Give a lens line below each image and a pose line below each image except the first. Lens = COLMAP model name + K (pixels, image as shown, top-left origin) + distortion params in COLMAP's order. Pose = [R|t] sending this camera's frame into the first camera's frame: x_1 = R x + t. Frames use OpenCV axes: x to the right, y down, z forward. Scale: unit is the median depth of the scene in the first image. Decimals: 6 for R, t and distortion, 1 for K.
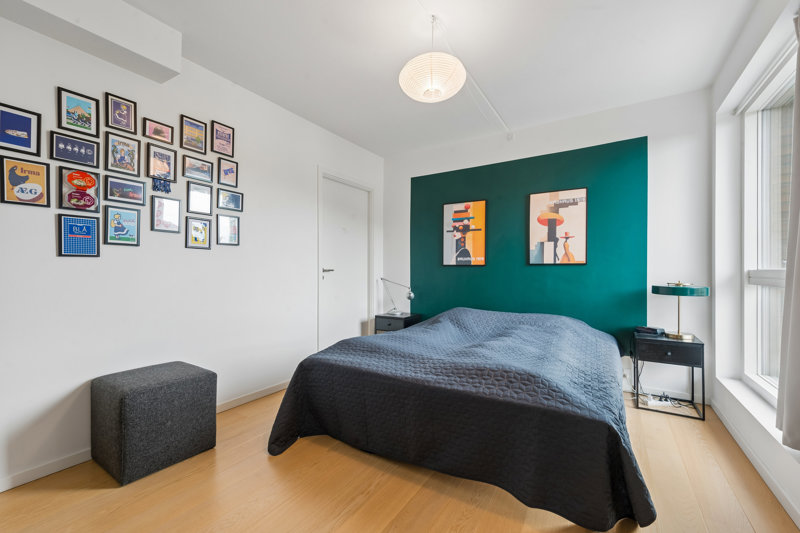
lens RADIAL K [[336.6, 0, 400.0], [0, 336.6, 268.5], [0, 0, 1]] dist [0.001105, -0.000025]
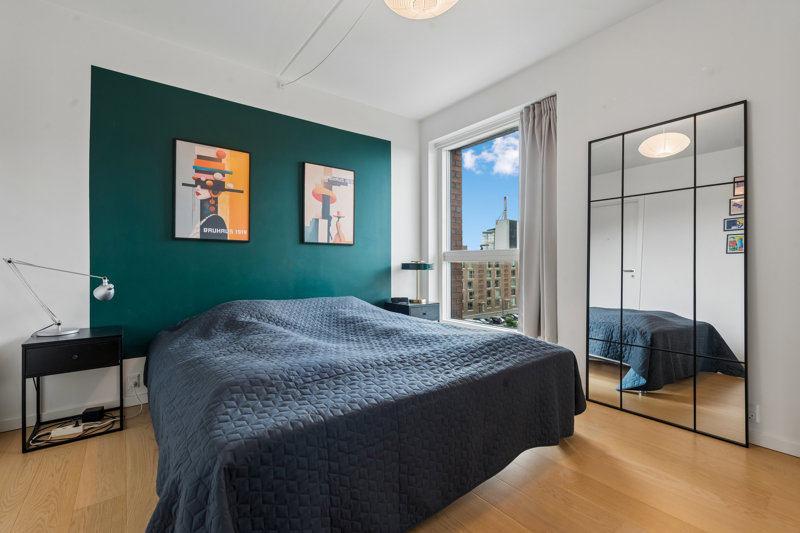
lens RADIAL K [[352.2, 0, 399.7], [0, 352.2, 261.2], [0, 0, 1]] dist [0.000469, 0.000618]
pose [[0.337992, -0.000042, 0.941149, -0.388783], [-0.008221, 0.999962, 0.002997, 0.031189], [-0.941113, -0.008750, 0.337978, 0.456529]]
